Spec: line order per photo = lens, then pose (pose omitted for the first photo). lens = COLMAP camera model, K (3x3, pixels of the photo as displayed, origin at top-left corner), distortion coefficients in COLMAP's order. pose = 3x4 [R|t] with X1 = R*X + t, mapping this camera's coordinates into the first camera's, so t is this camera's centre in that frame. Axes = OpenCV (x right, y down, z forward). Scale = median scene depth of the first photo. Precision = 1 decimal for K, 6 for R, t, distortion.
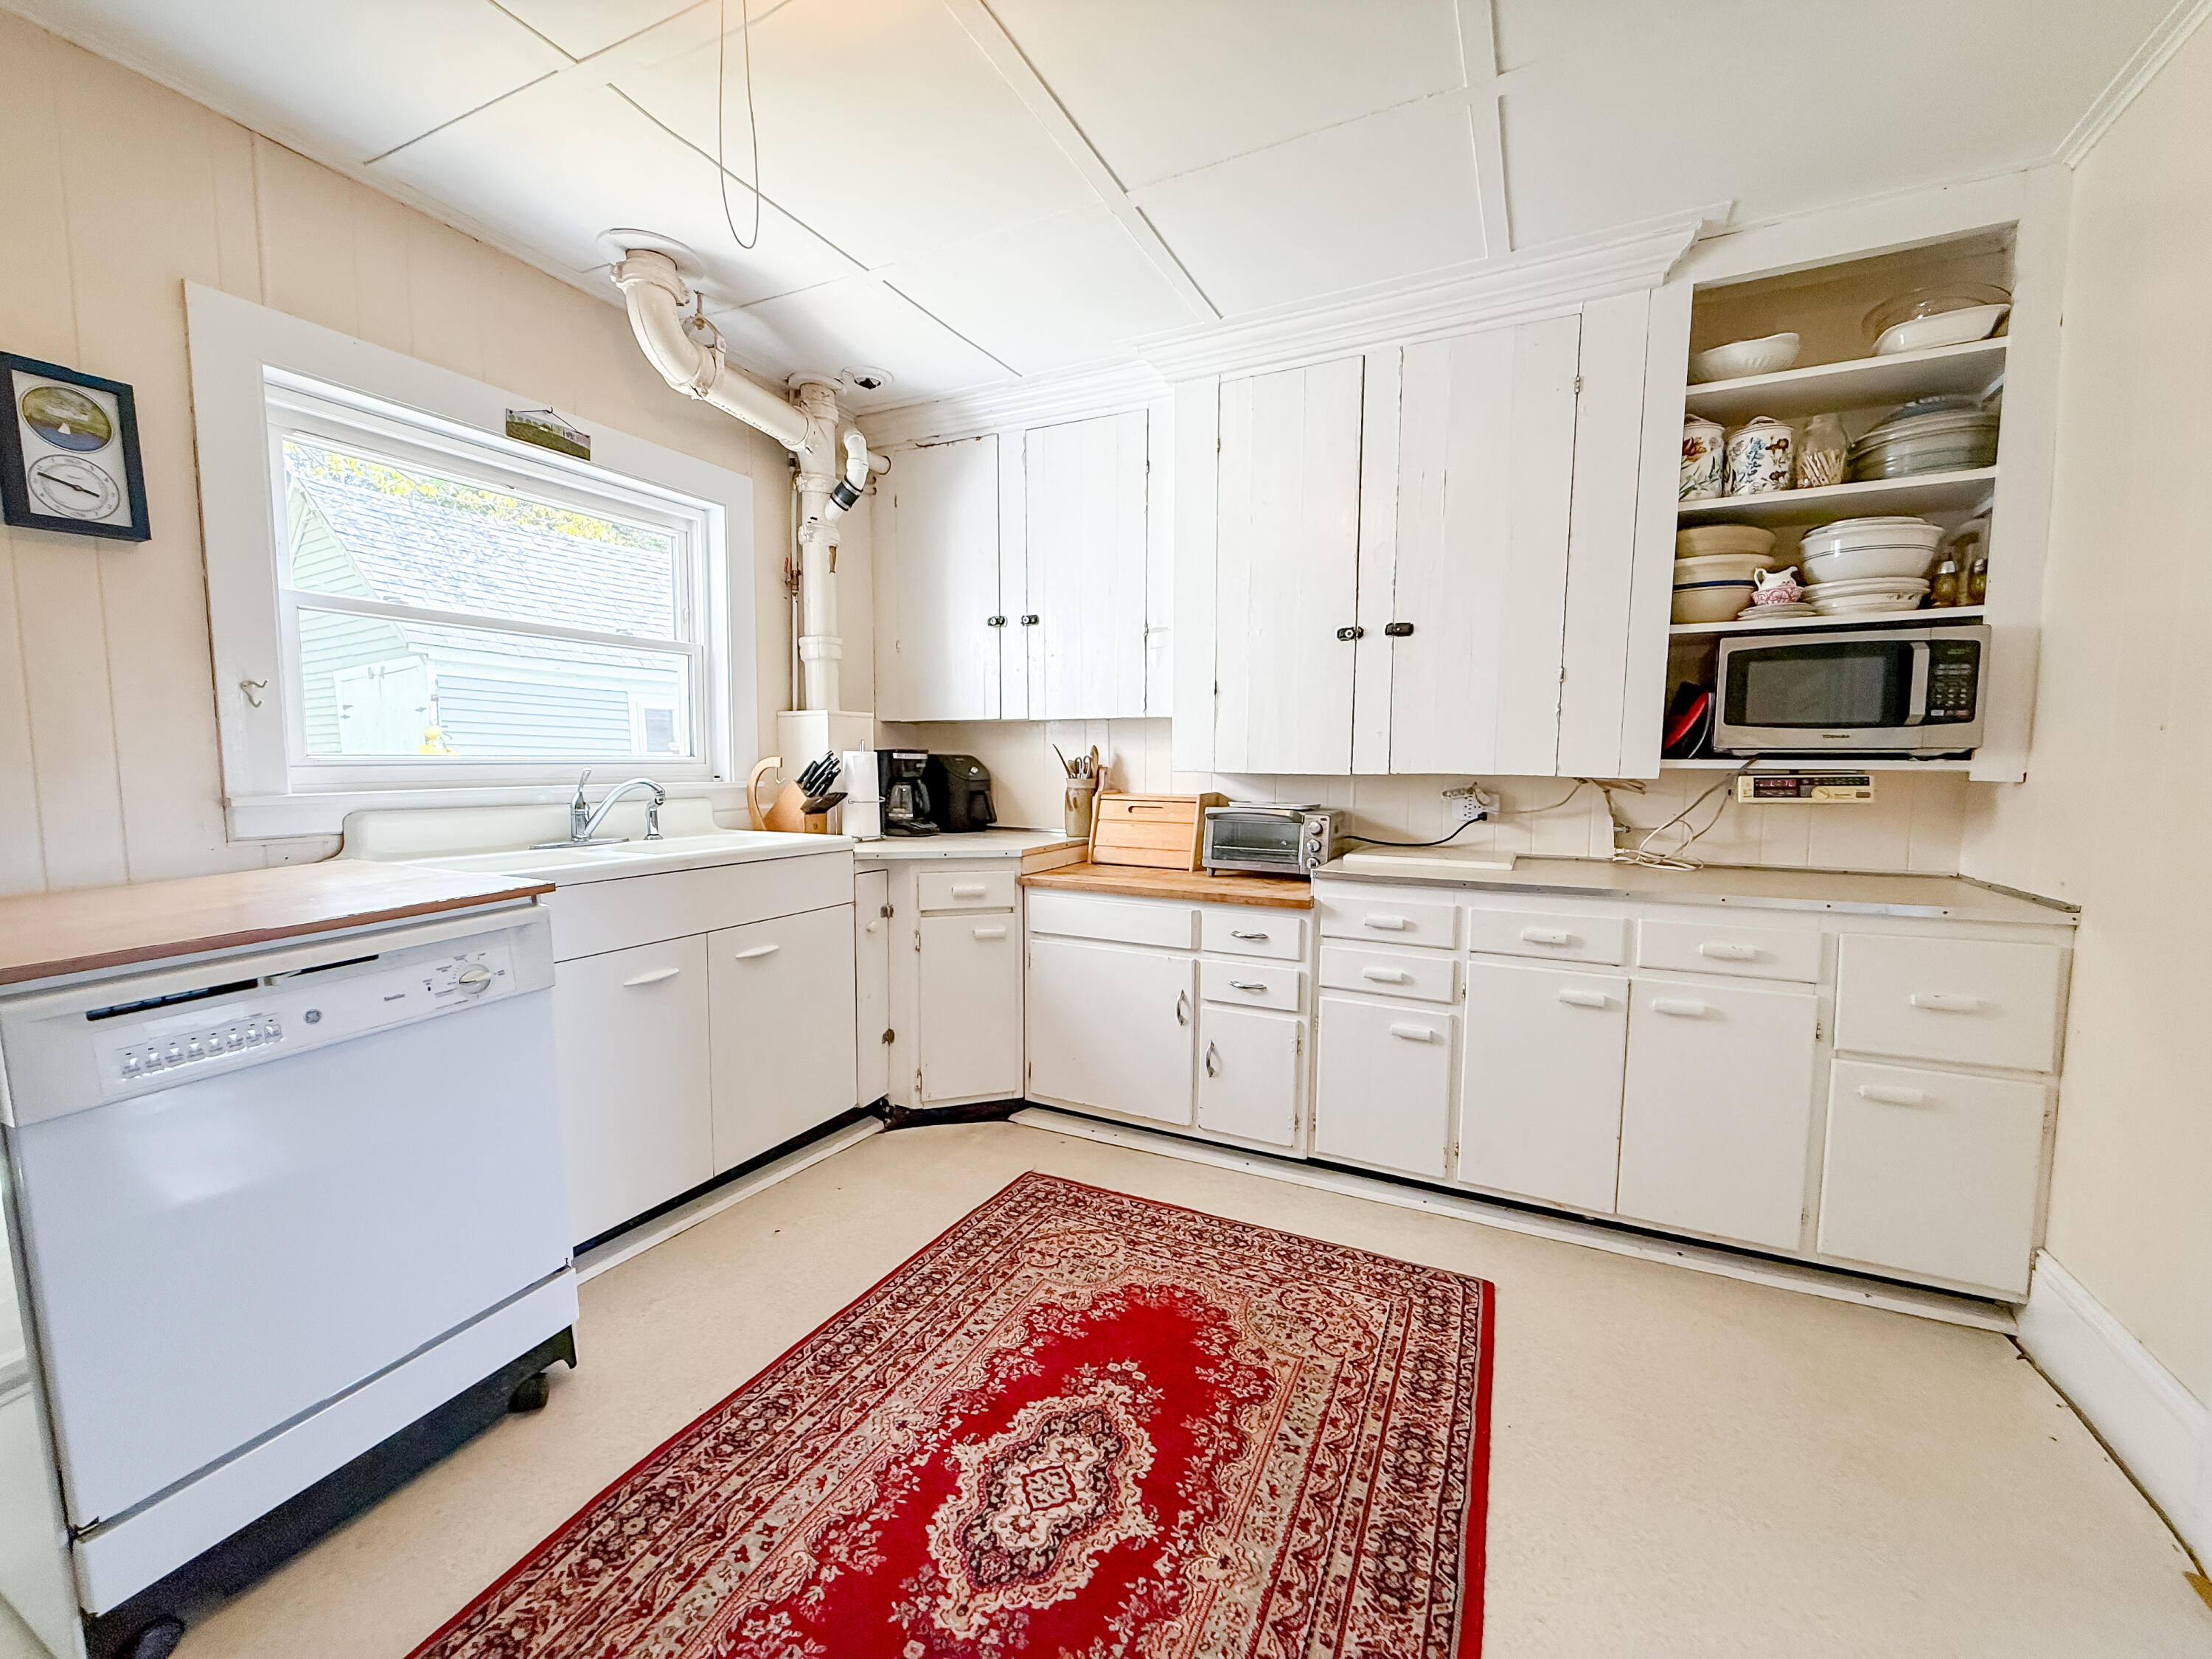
lens RADIAL K [[881.0, 0, 1099.8], [0, 881.0, 830.3], [0, 0, 1]] dist [0.001045, -0.000402]
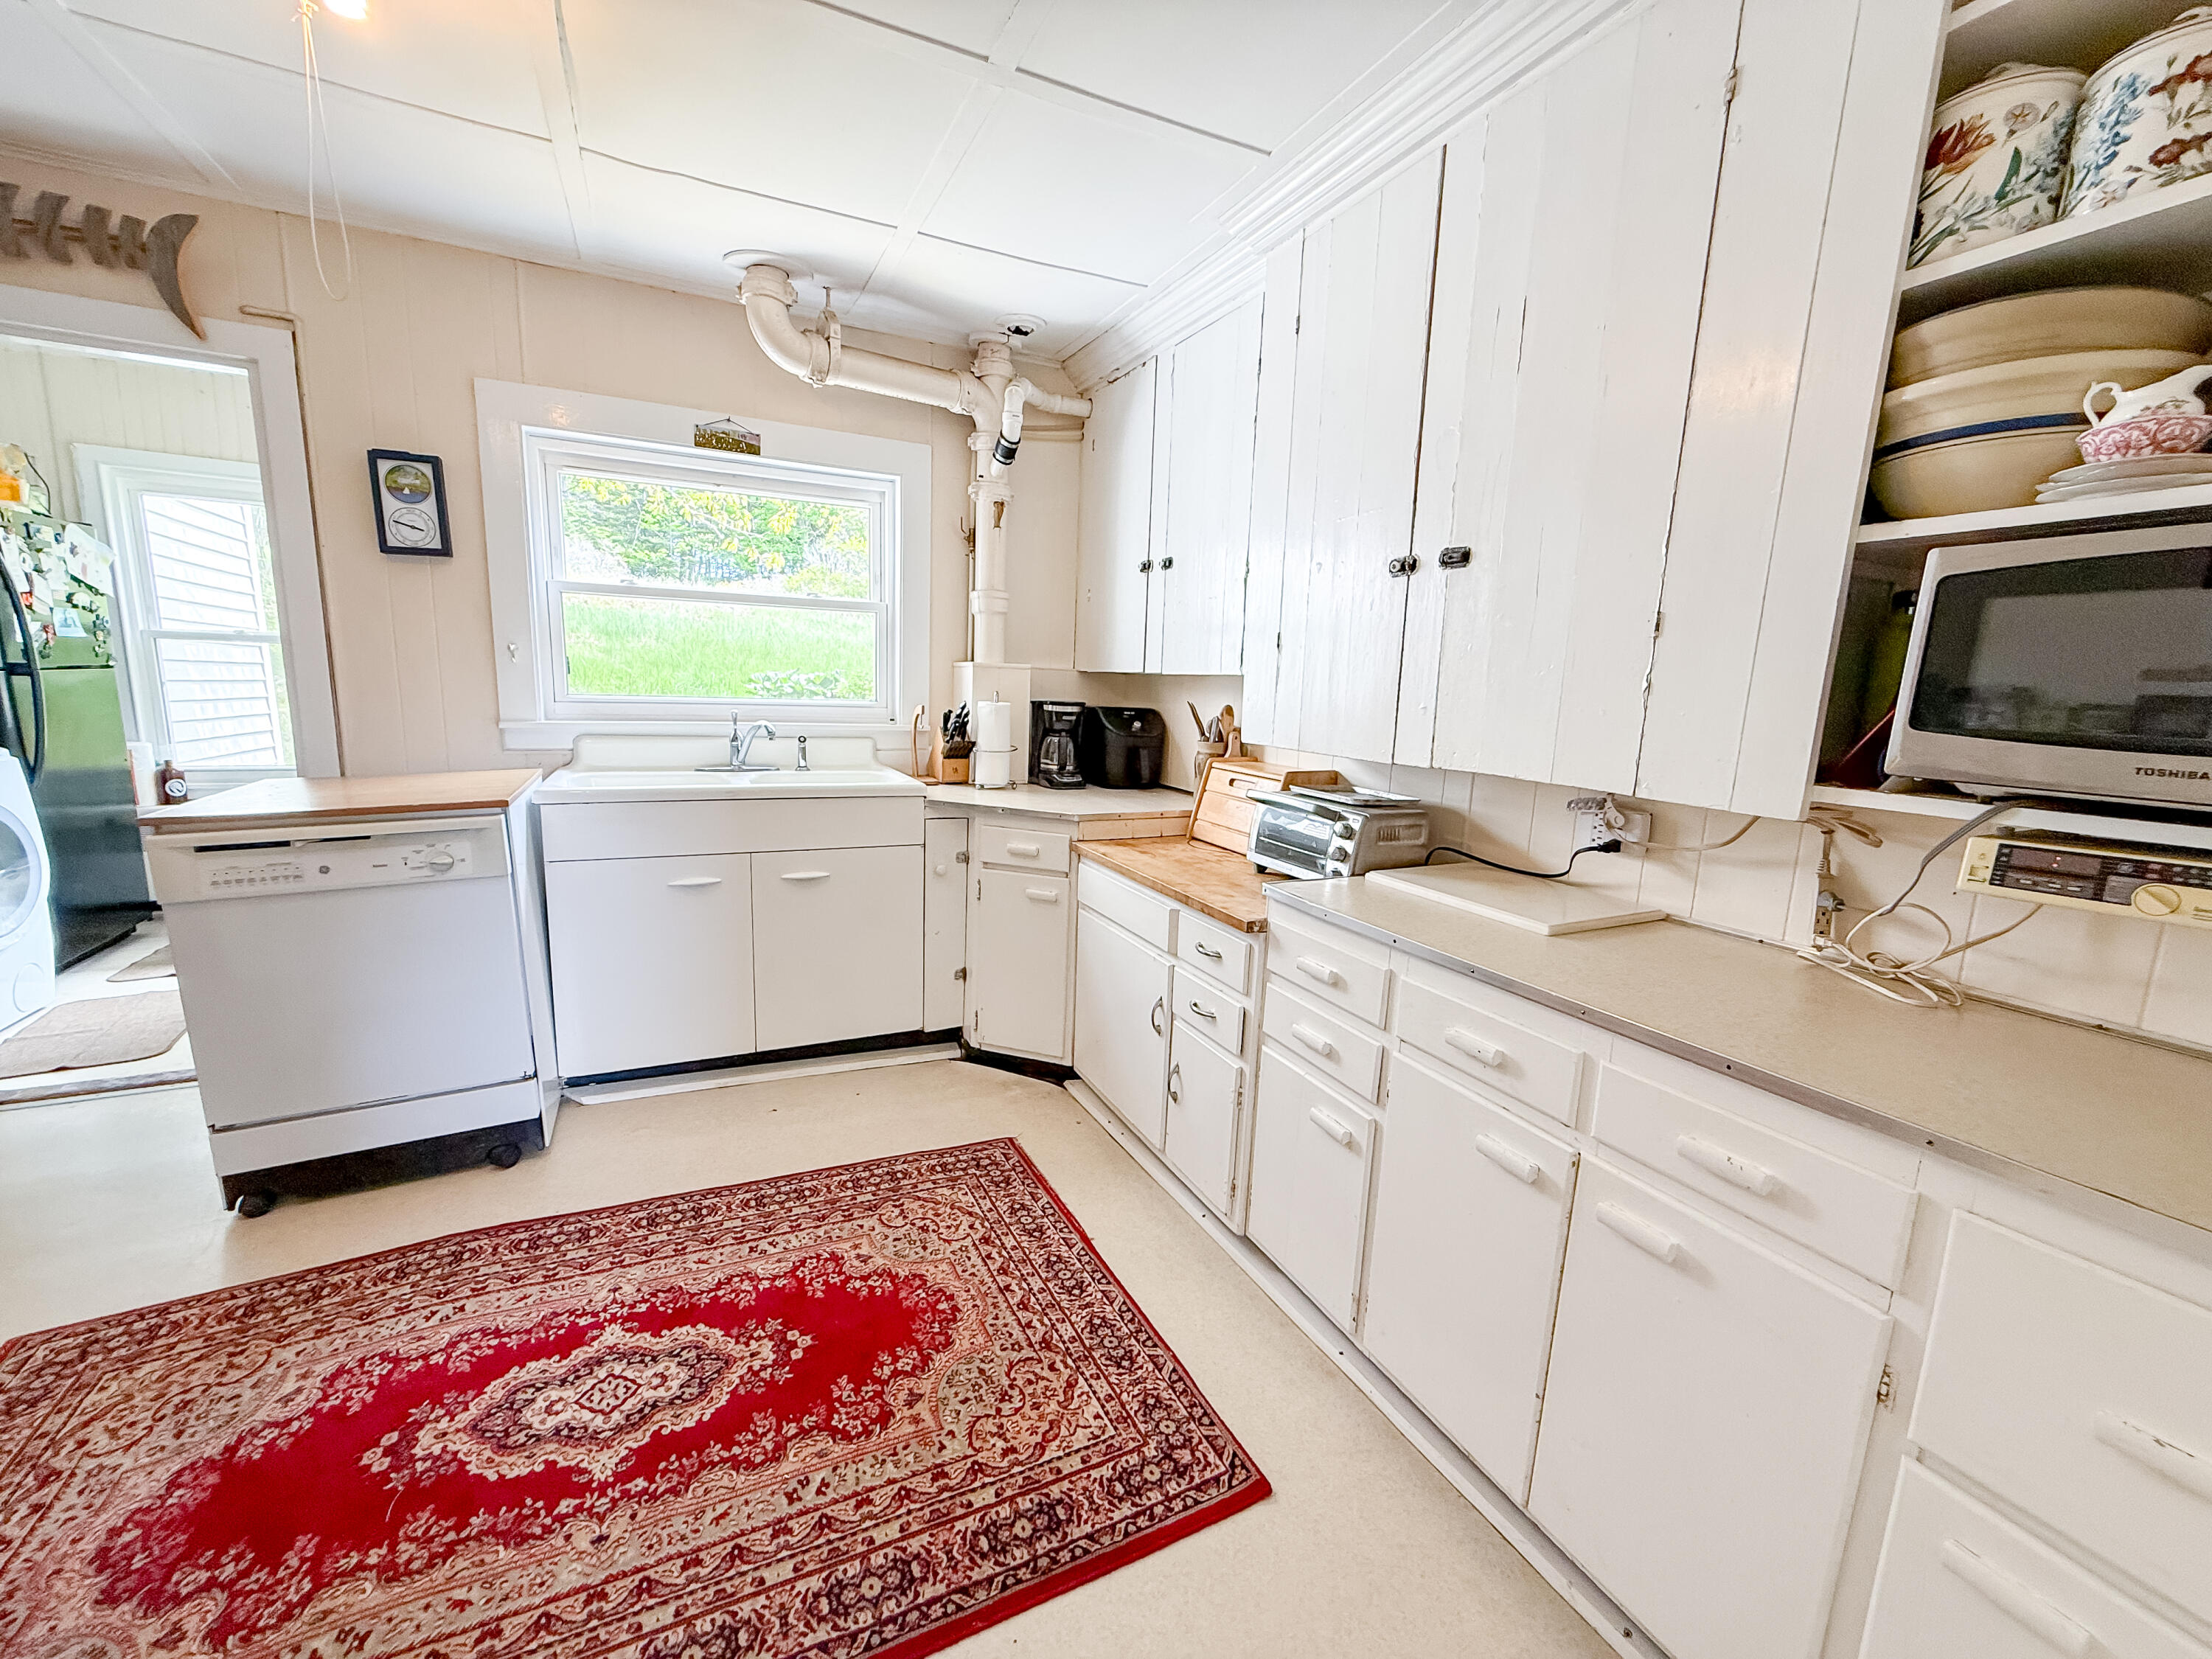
lens RADIAL K [[881.0, 0, 1097.7], [0, 881.0, 830.7], [0, 0, 1]] dist [0.001045, -0.000402]
pose [[0.792842, 0.126304, -0.596196, 0.636936], [-0.082878, 0.991545, 0.099844, -0.072968], [0.603766, -0.029749, 0.796606, 0.327270]]
